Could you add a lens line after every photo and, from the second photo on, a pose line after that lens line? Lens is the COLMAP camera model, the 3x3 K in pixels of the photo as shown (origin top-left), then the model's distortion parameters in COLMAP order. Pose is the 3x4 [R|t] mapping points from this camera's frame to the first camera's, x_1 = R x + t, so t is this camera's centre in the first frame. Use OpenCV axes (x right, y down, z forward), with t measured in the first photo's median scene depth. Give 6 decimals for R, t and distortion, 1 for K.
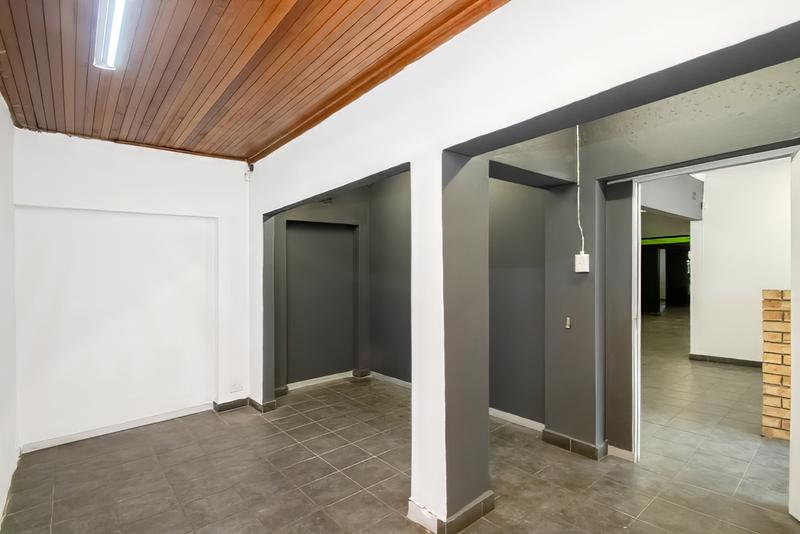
lens RADIAL K [[379.5, 0, 396.4], [0, 379.5, 274.6], [0, 0, 1]] dist [-0.012859, -0.000120]
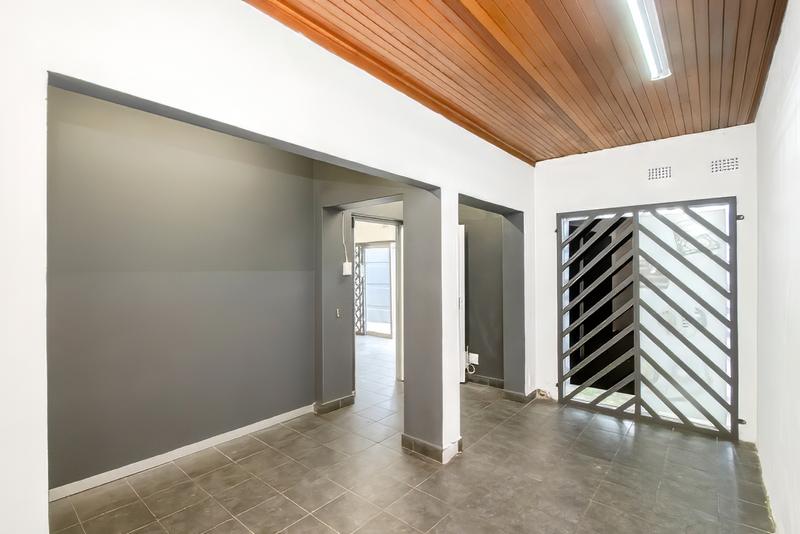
lens RADIAL K [[379.5, 0, 396.4], [0, 379.5, 274.6], [0, 0, 1]] dist [-0.012859, -0.000120]
pose [[-0.158550, 0.004911, 0.987339, -0.933098], [0.021561, 0.999766, -0.001511, -0.003248], [-0.987116, 0.021049, -0.158619, 1.038036]]
